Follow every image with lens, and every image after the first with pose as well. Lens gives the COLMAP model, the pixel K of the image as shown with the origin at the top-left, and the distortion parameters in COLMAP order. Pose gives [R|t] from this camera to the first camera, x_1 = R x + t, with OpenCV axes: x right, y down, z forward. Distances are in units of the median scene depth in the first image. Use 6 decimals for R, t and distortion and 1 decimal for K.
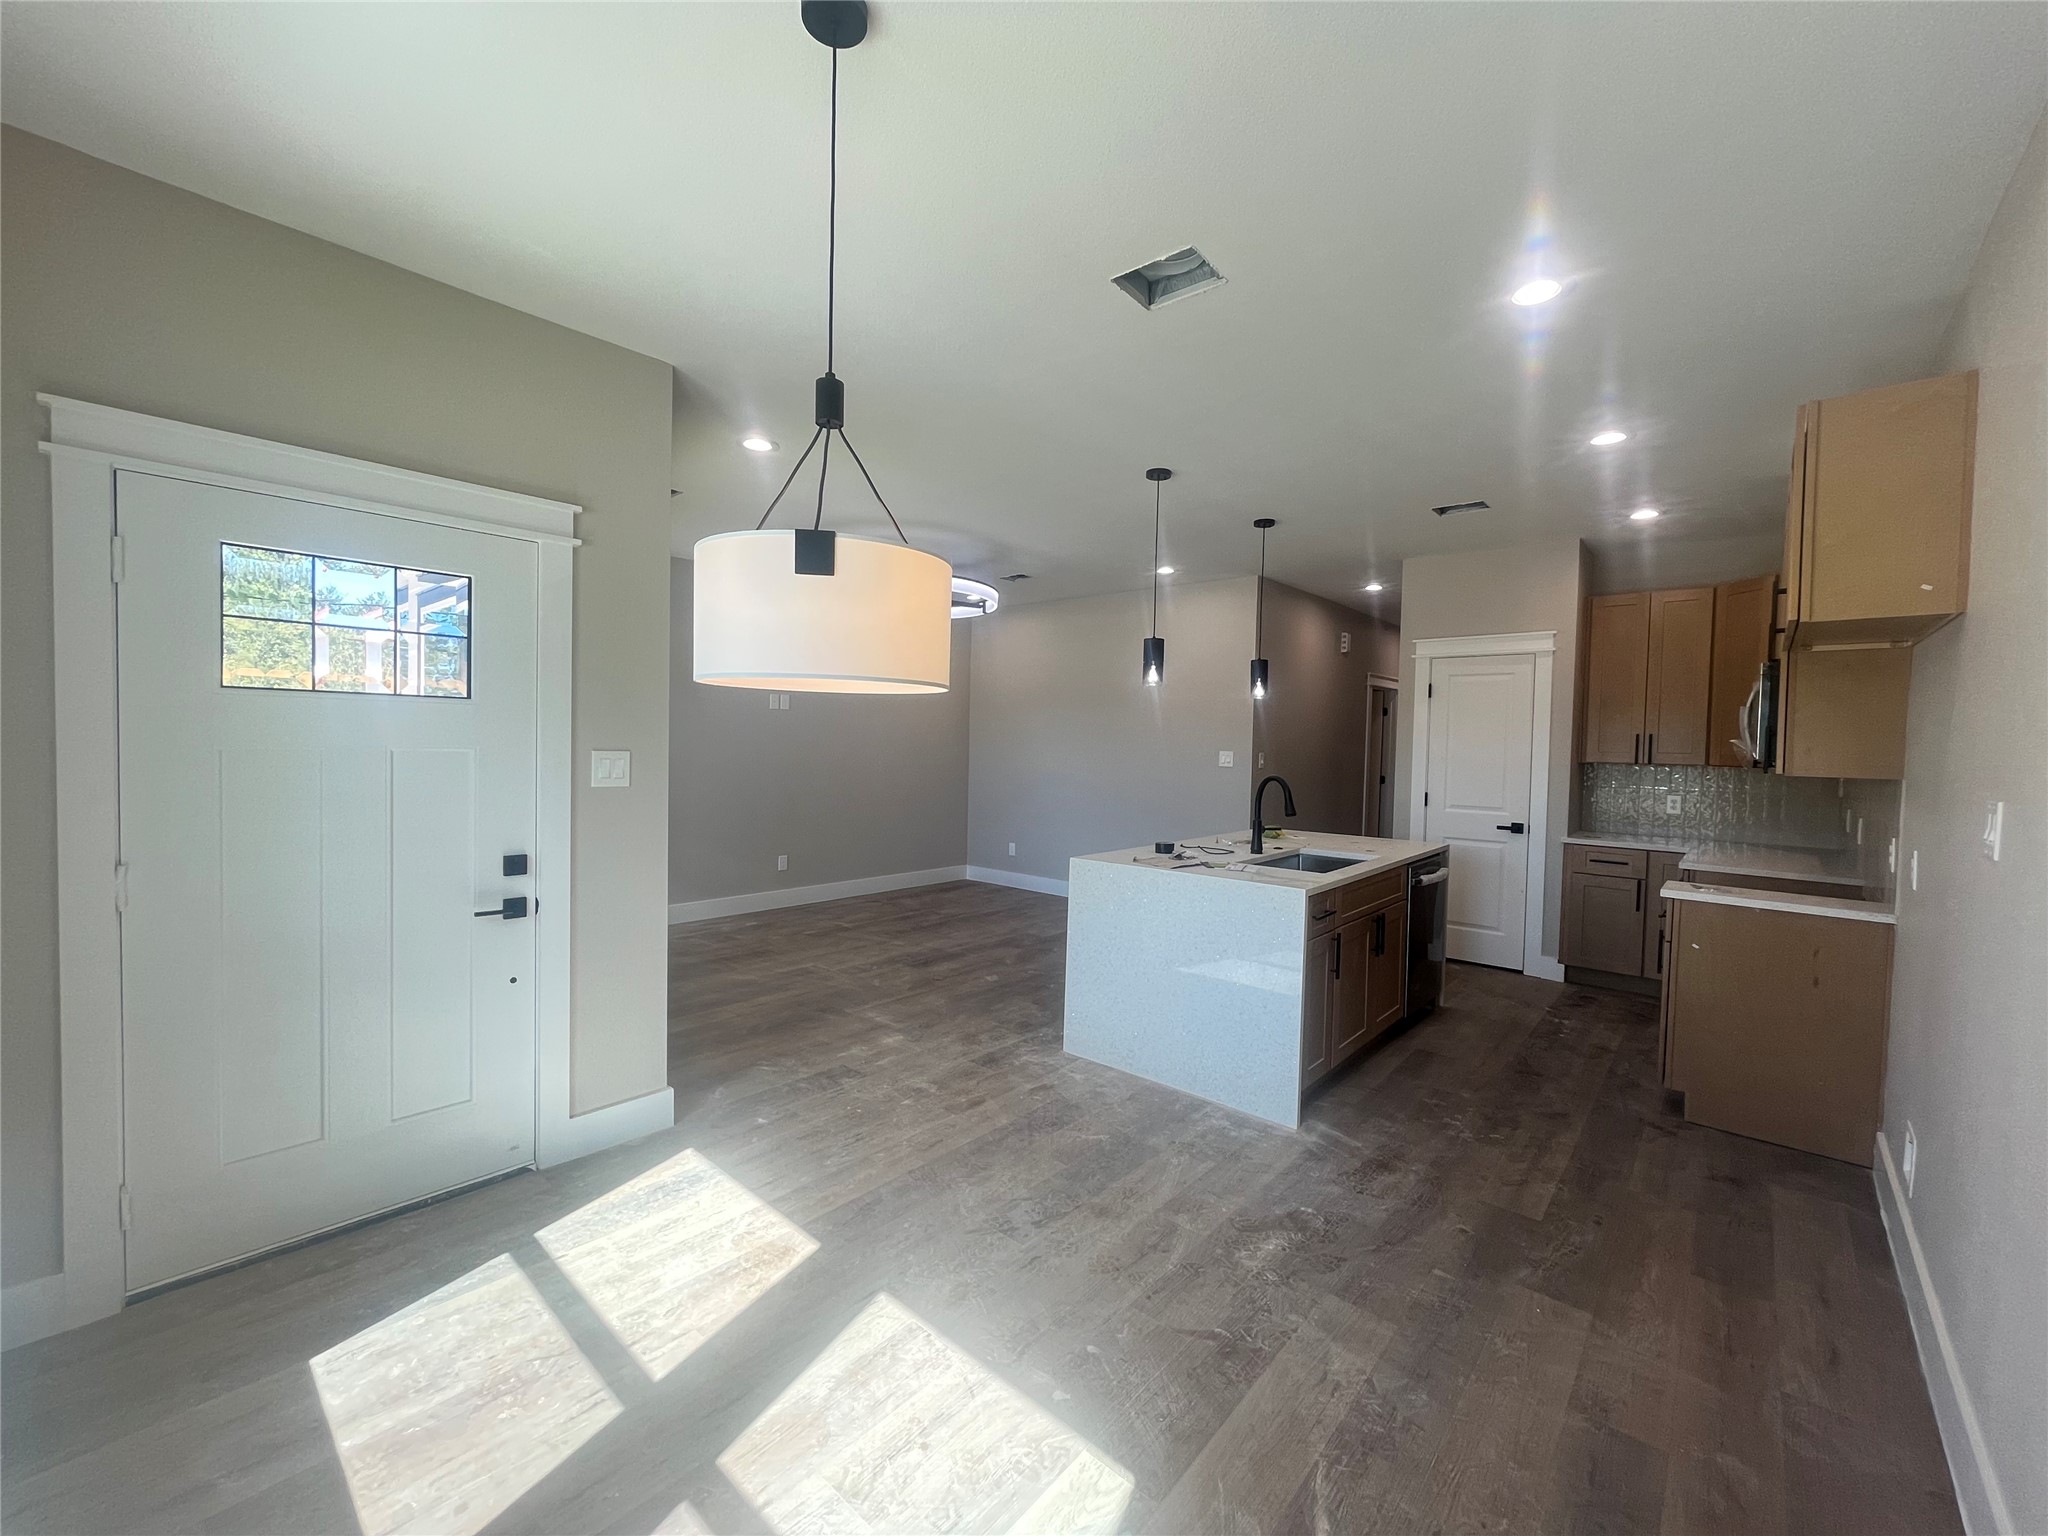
lens RADIAL K [[829.0, 0, 1024.0], [0, 829.0, 768.0], [0, 0, 1]] dist [-0.002572, -0.000032]
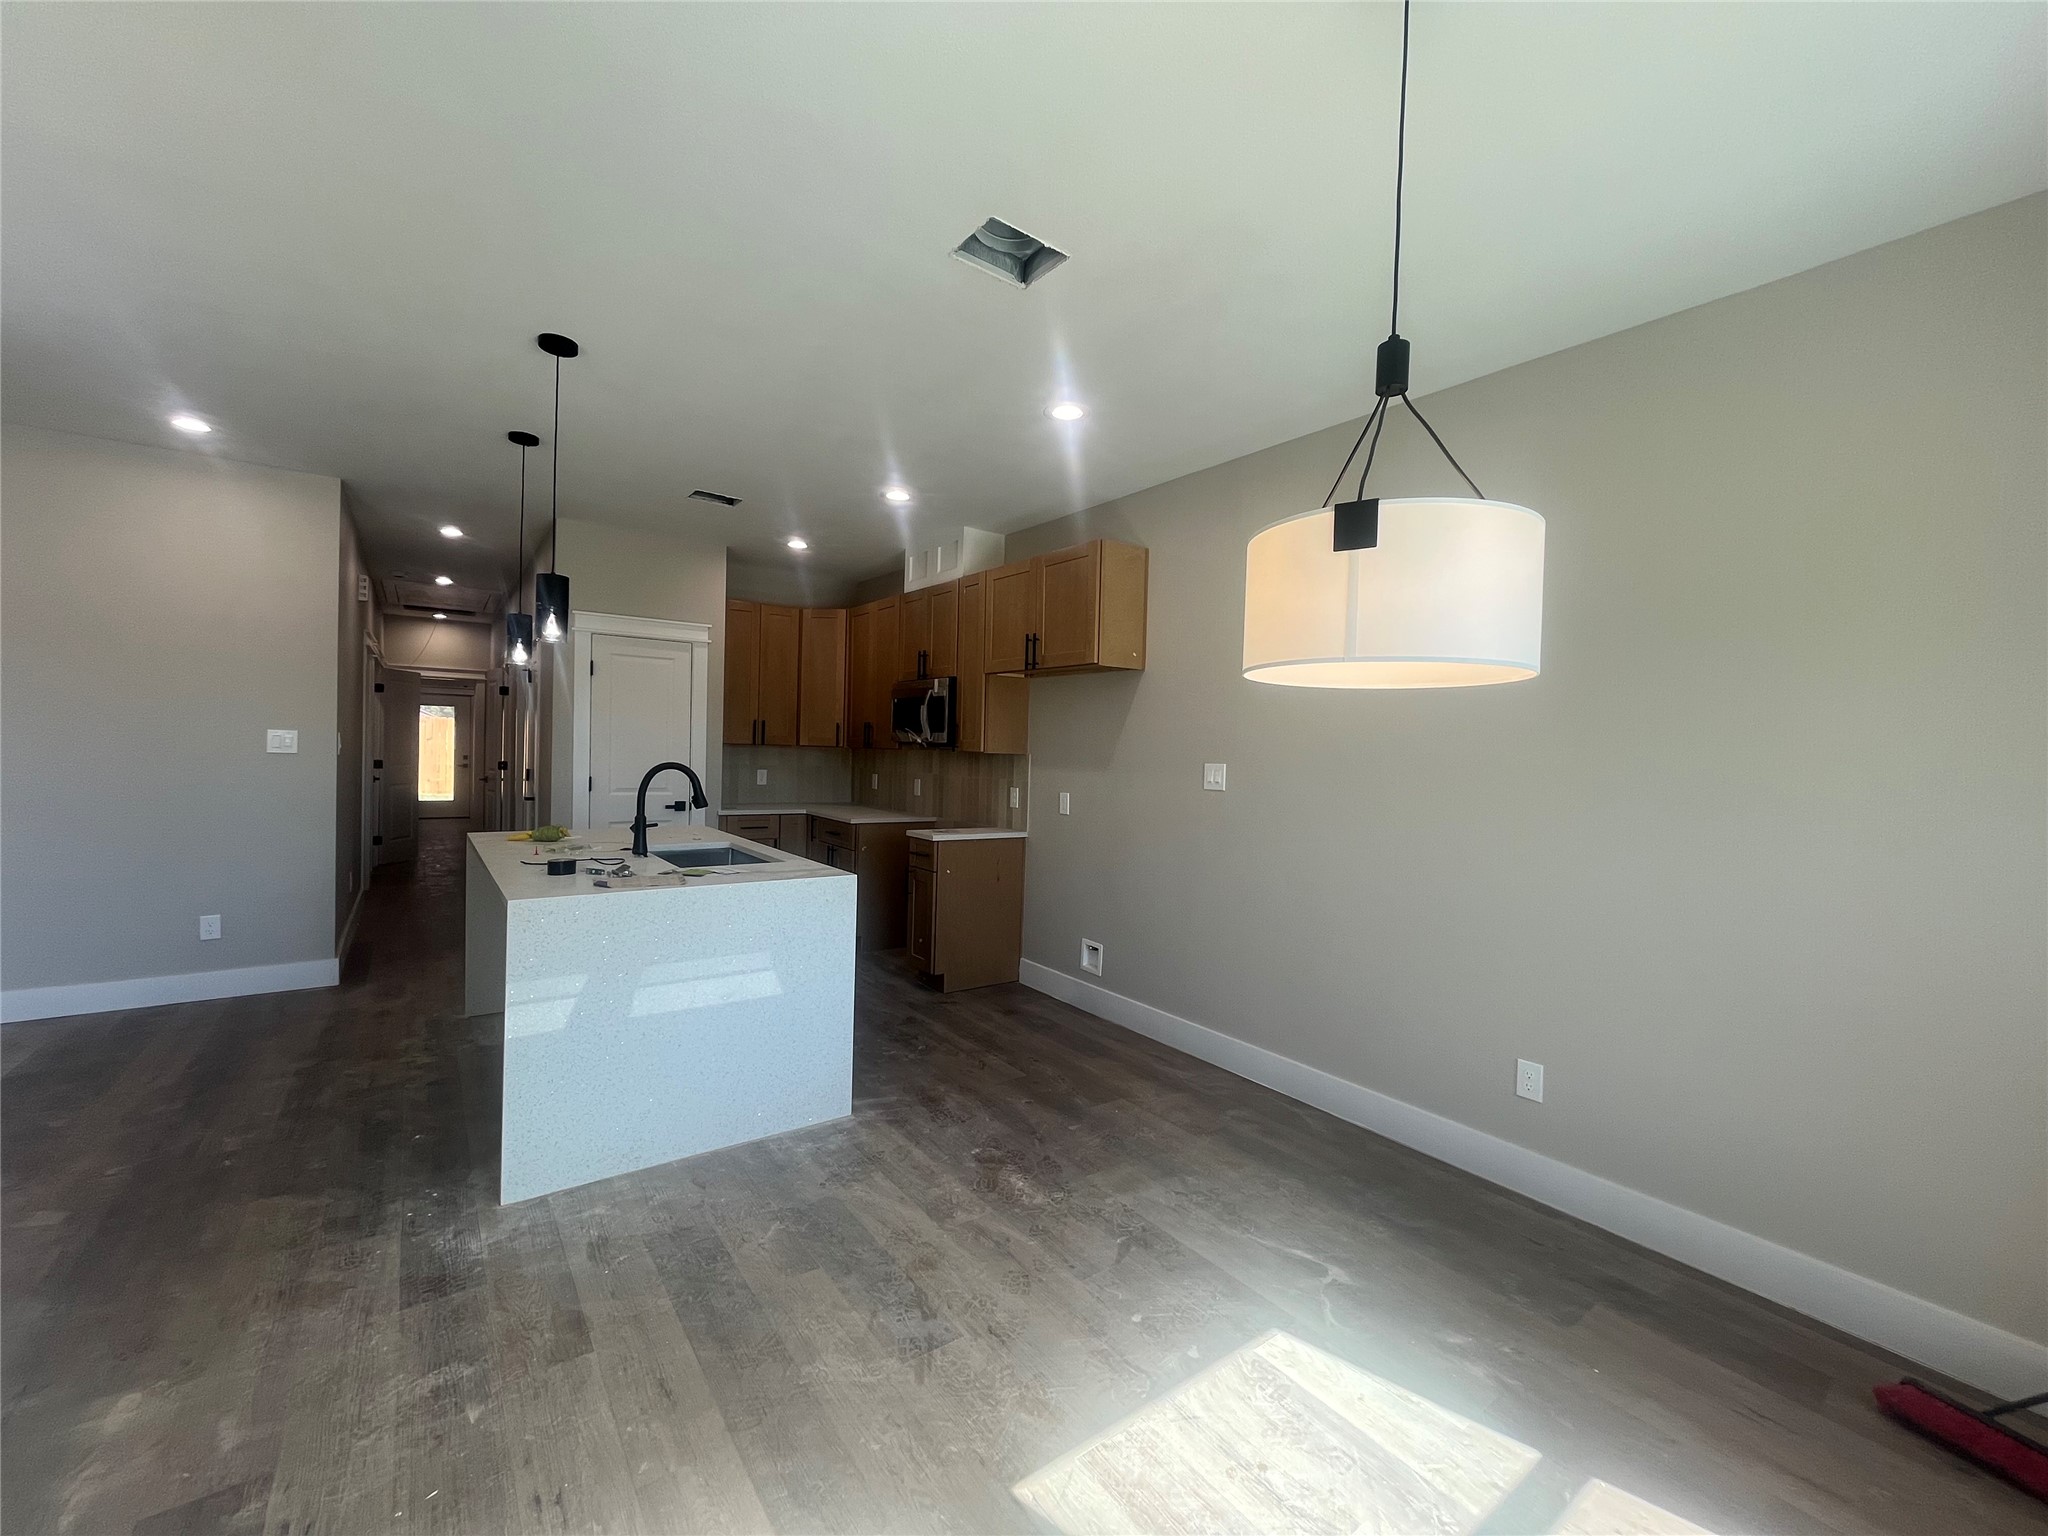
lens RADIAL K [[825.2, 0, 1034.8], [0, 825.2, 771.1], [0, 0, 1]] dist [-0.001603, -0.000173]
pose [[0.199306, -0.040015, 0.979120, -0.599466], [0.007706, 0.999199, 0.039267, -0.017485], [-0.979907, -0.000281, 0.199455, 0.592196]]
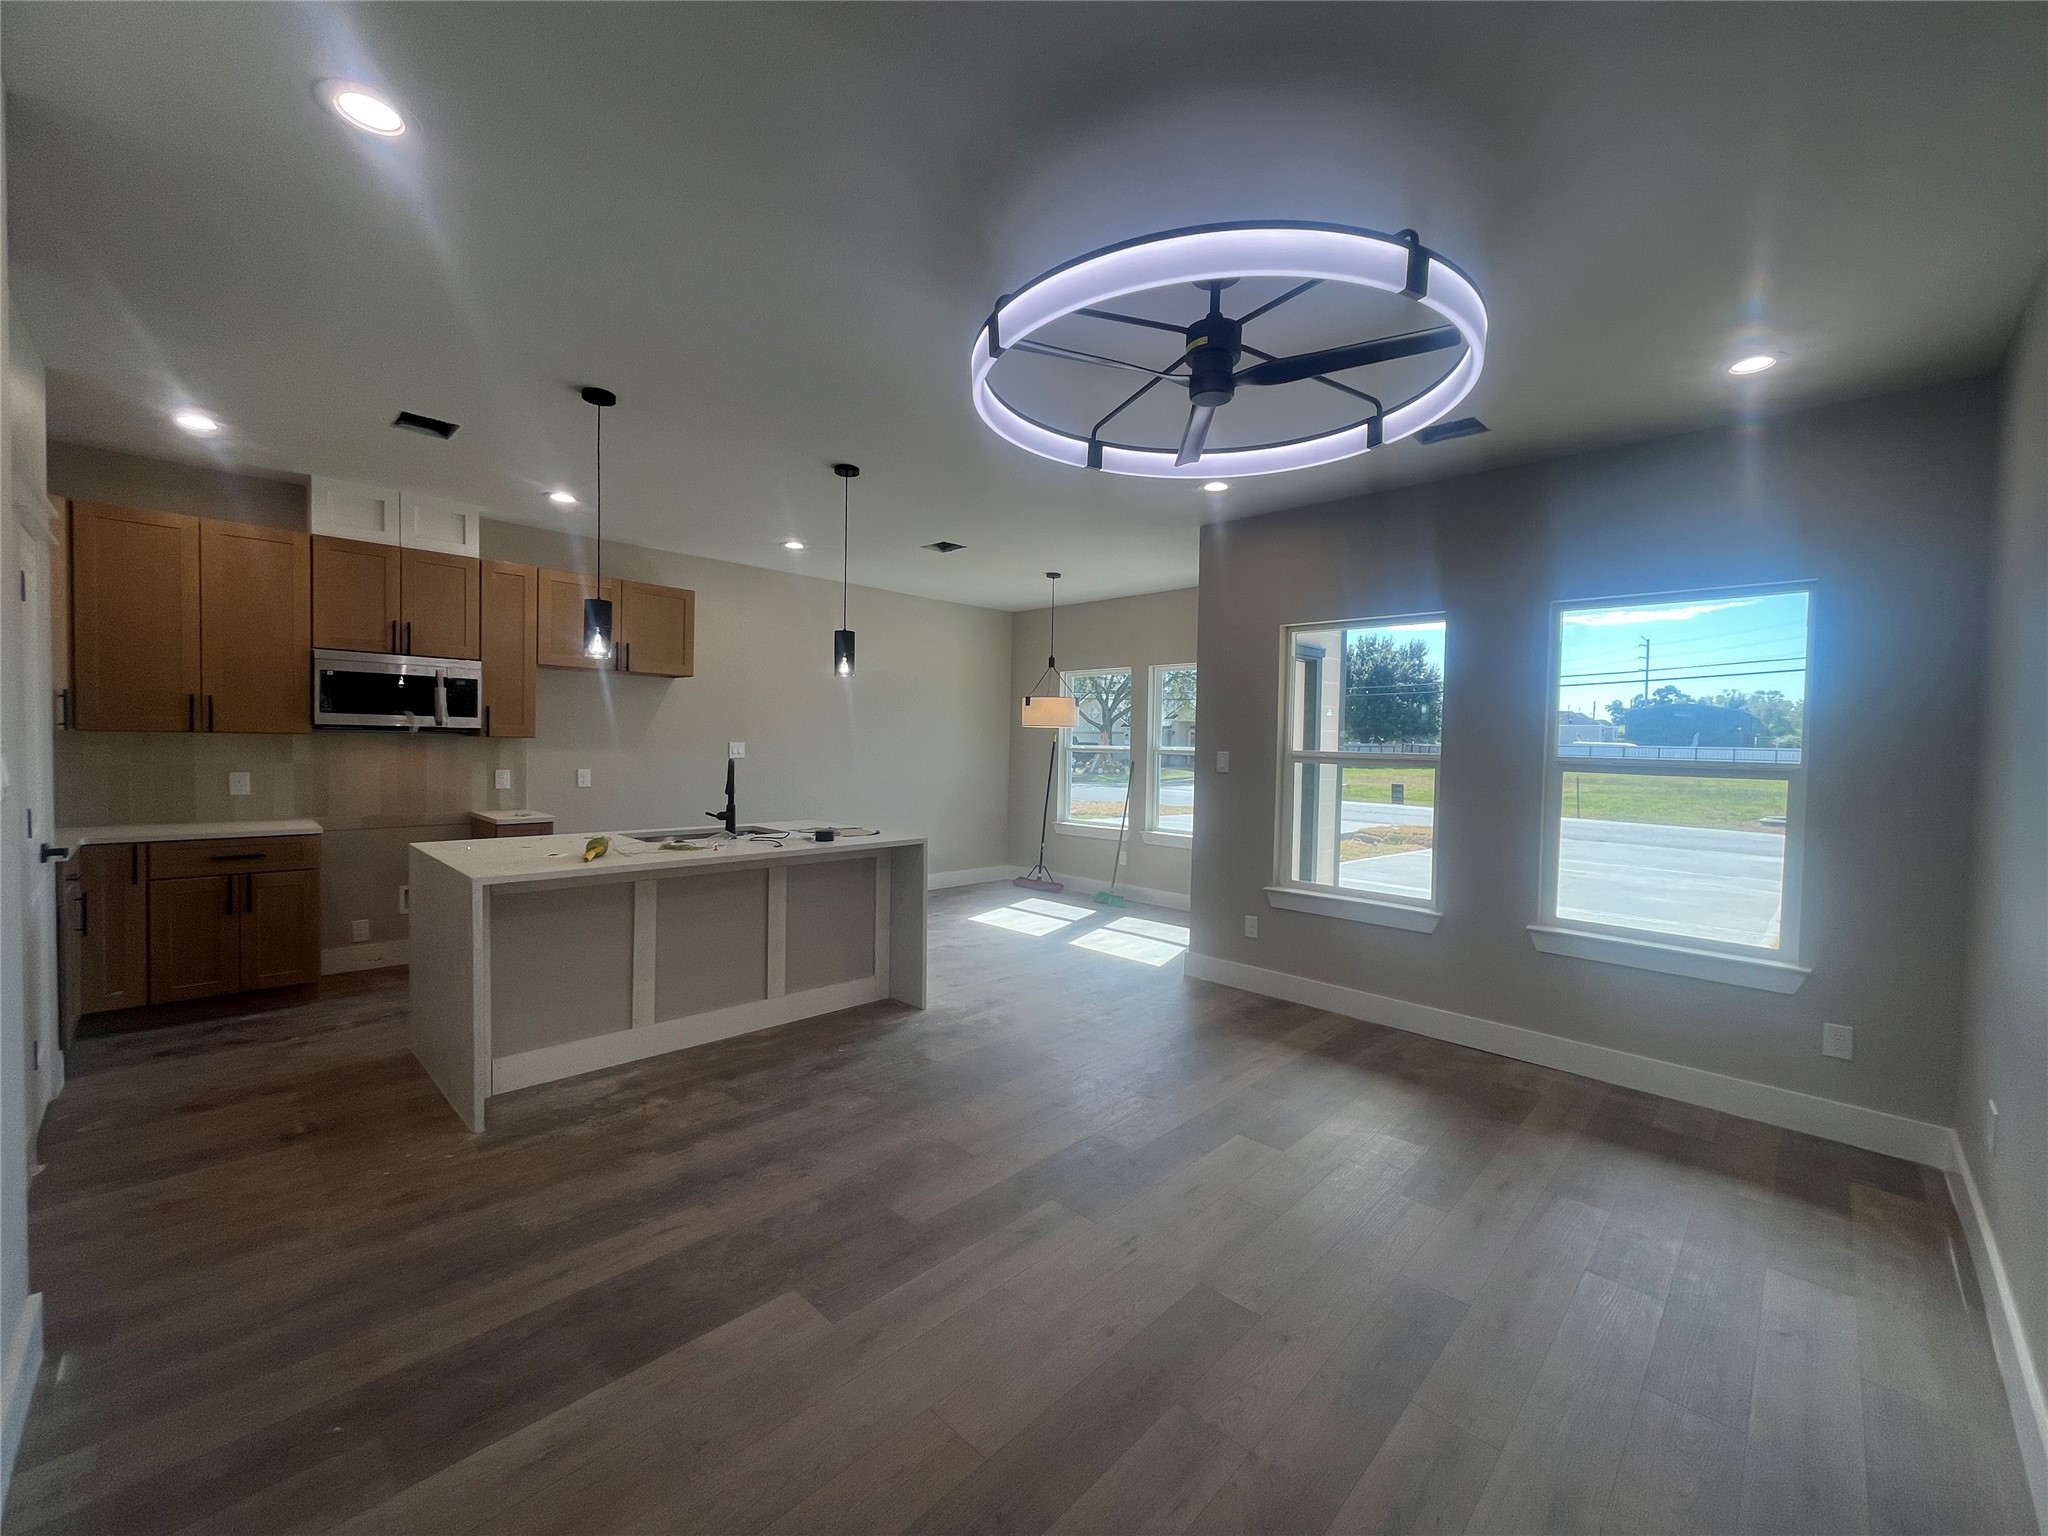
lens RADIAL K [[811.5, 0, 1024.0], [0, 811.5, 768.0], [0, 0, 1]] dist [0.001305, 0.000122]
pose [[-0.997981, -0.043685, 0.046095, -0.153210], [-0.040501, 0.996871, 0.067875, -0.083087], [-0.048916, 0.065871, -0.996628, 2.608228]]
